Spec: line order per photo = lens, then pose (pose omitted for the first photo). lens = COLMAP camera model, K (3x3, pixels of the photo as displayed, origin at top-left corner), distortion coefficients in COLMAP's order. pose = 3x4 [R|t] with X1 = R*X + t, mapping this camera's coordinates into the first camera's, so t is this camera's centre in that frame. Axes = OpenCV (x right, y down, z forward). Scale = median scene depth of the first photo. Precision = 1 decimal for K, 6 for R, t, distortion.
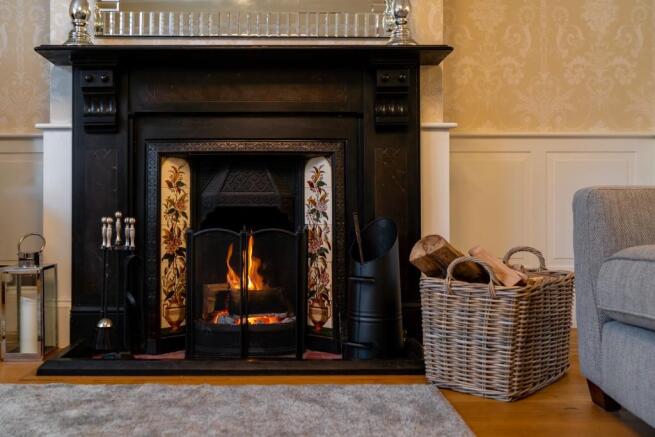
lens RADIAL K [[685.5, 0, 316.3], [0, 685.5, 177.2], [0, 0, 1]] dist [-0.009773, 0.000000]
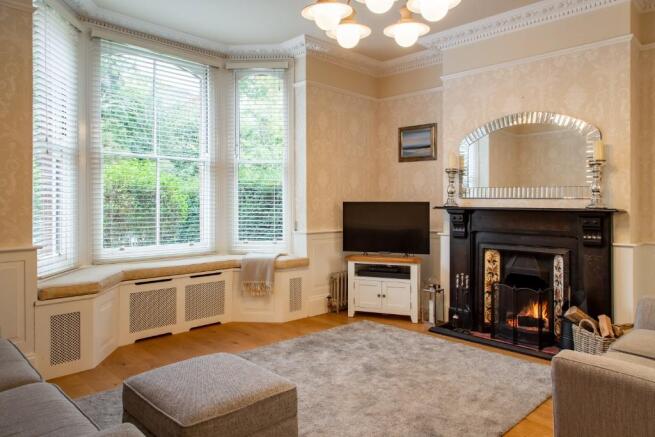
lens RADIAL K [[449.1, 0, 326.1], [0, 449.1, 216.1], [0, 0, 1]] dist [0.044226, 0.002647]
pose [[0.697704, 0.020300, -0.716099, 0.501616], [0.007231, 0.999348, 0.035374, -0.204404], [0.716350, -0.029859, 0.697102, -0.466877]]
